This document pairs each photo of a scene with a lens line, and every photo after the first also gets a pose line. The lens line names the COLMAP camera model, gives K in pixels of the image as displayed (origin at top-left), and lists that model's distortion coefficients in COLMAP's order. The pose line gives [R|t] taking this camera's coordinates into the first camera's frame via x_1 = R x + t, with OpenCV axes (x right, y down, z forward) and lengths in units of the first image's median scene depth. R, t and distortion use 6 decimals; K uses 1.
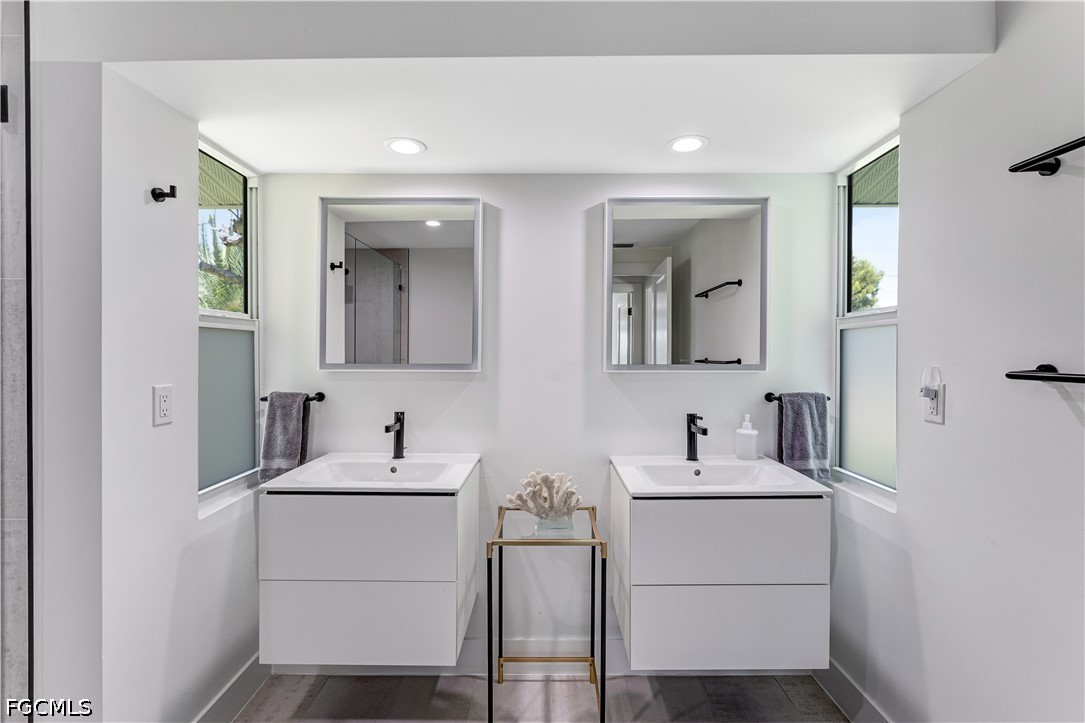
lens RADIAL K [[494.9, 0, 542.8], [0, 494.9, 357.1], [0, 0, 1]] dist [0.003461, -0.001406]
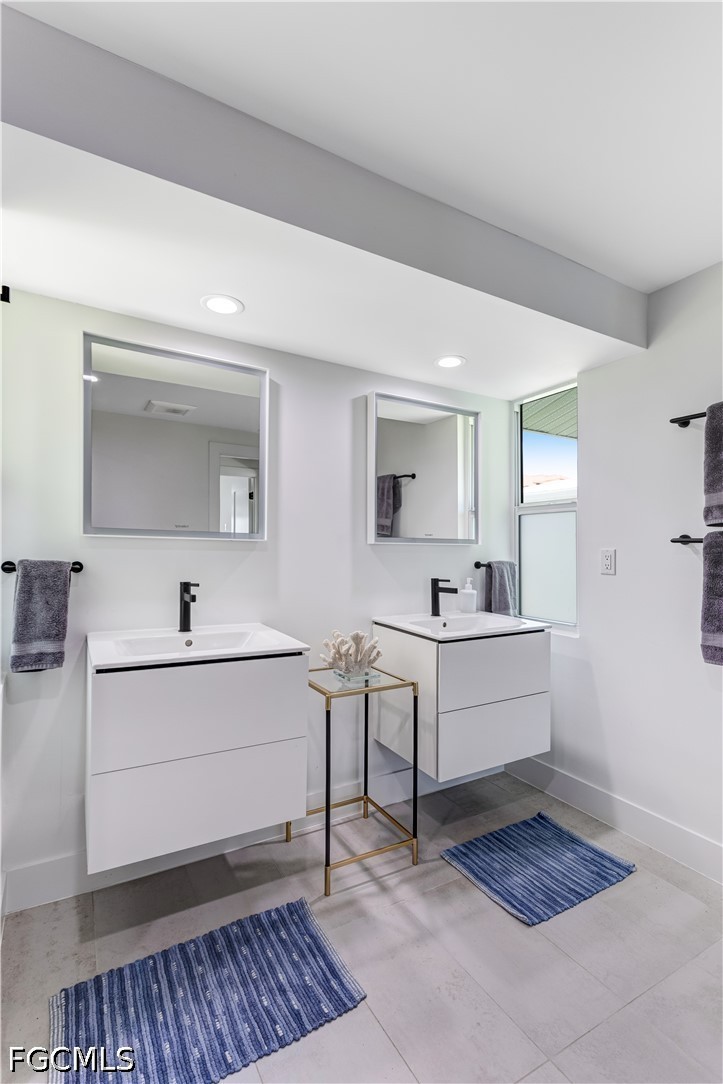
lens RADIAL K [[493.7, 0, 361.5], [0, 493.7, 542.0], [0, 0, 1]] dist [-0.000867, -0.000399]
pose [[0.867774, 0.019331, 0.496583, -0.469832], [-0.014218, 0.999800, -0.014074, 0.044813], [-0.496756, 0.005153, 0.867875, 0.027037]]
